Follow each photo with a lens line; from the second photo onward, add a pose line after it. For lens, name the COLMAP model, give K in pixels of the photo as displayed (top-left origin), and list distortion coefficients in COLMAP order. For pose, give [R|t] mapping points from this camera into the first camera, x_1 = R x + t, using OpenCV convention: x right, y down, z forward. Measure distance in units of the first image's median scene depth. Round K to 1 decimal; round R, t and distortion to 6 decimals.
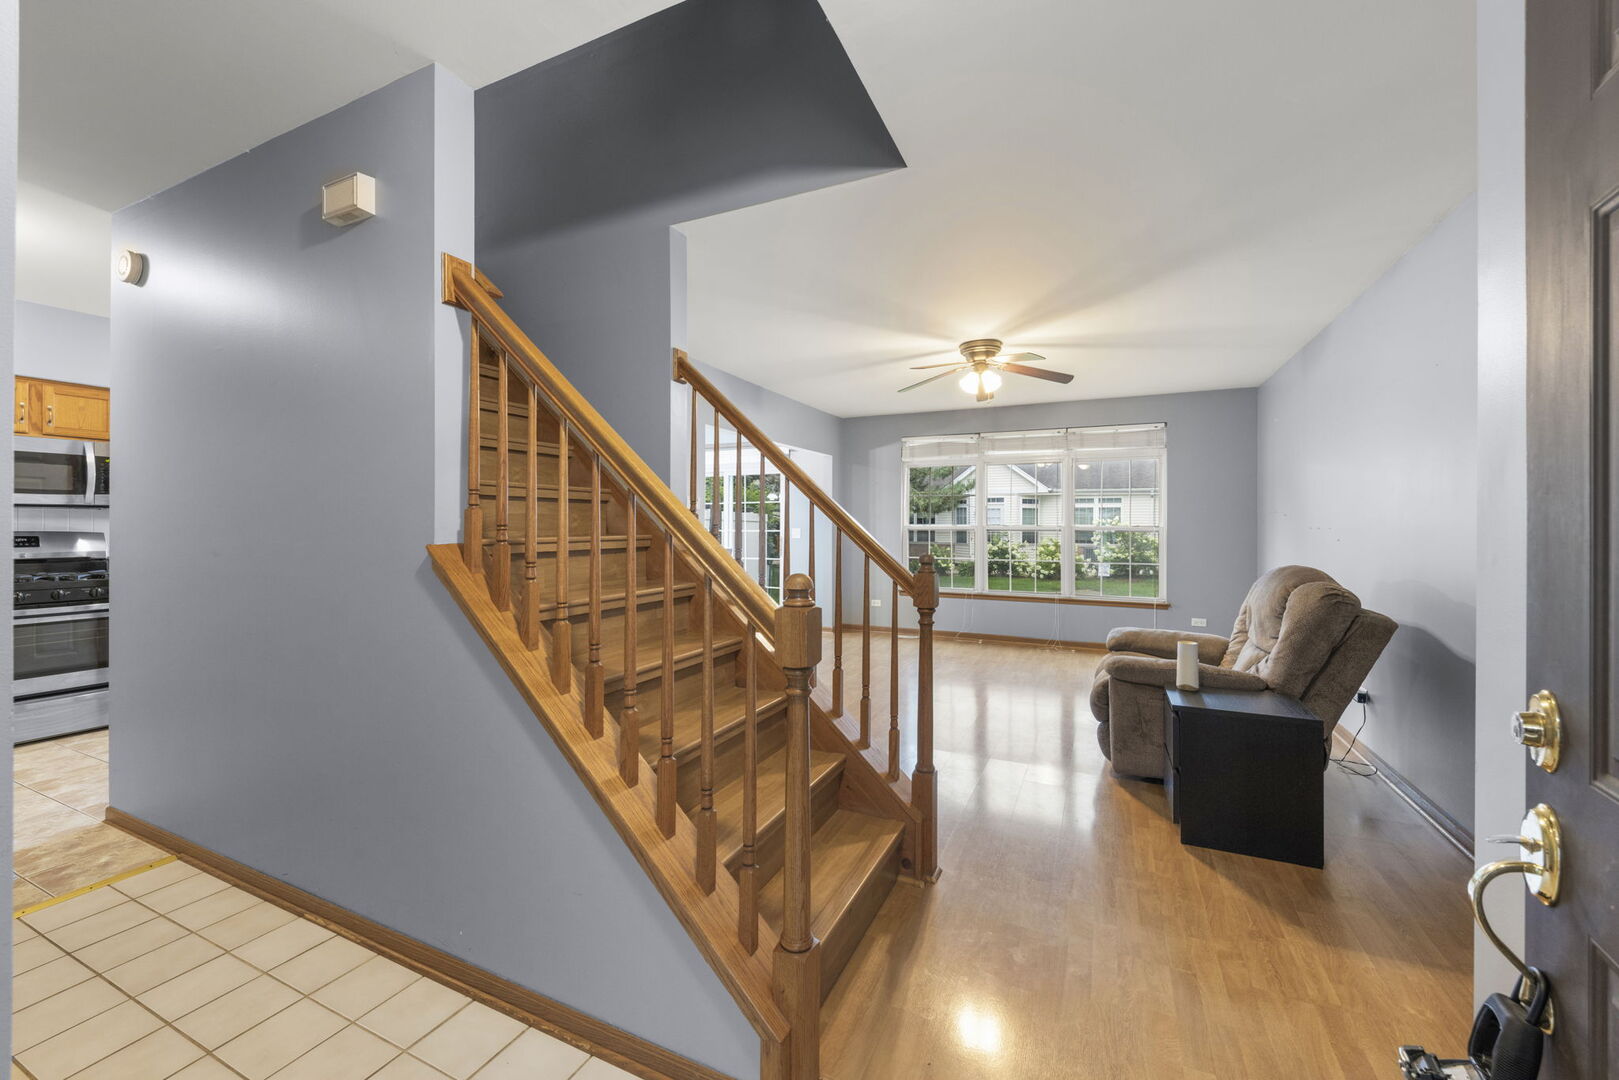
lens RADIAL K [[633.4, 0, 805.9], [0, 633.4, 531.3], [0, 0, 1]] dist [0.000314, -0.000286]
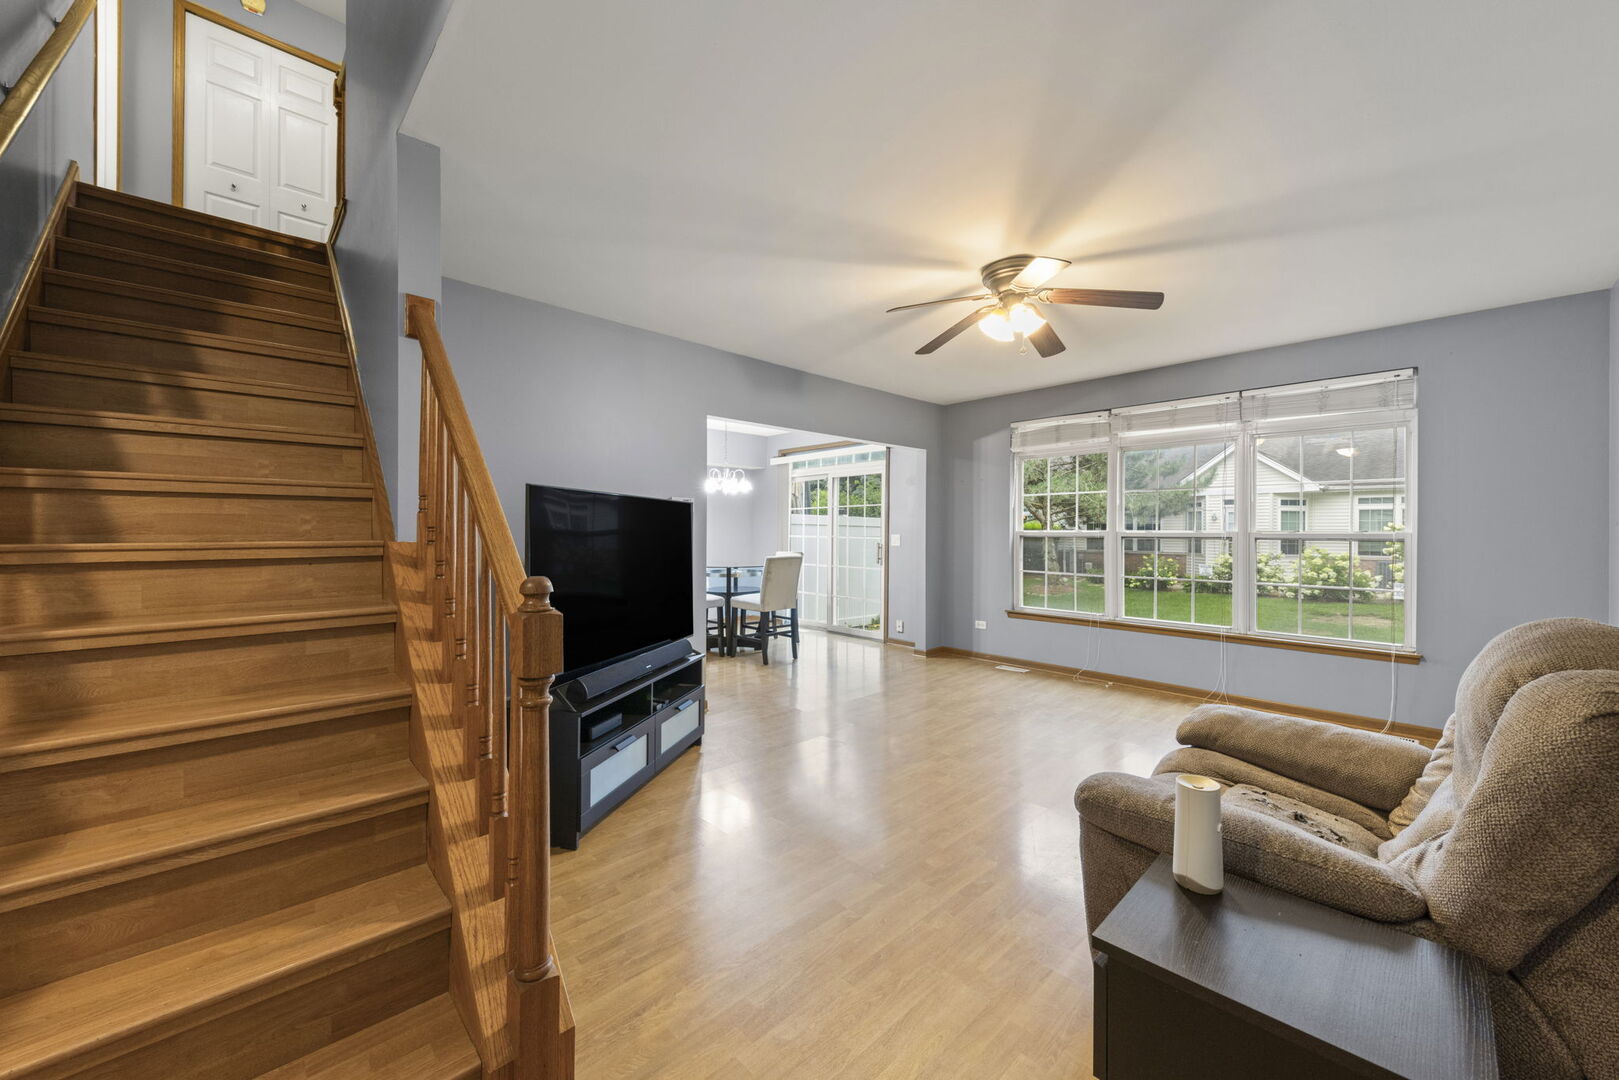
lens RADIAL K [[601.0, 0, 809.5], [0, 601.0, 540.0], [0, 0, 1]] dist [0.024652, -0.014359]
pose [[0.933440, 0.006887, -0.358668, 0.187397], [-0.005331, 0.999972, 0.005328, -0.000401], [0.358695, -0.003061, 0.933450, 0.185064]]
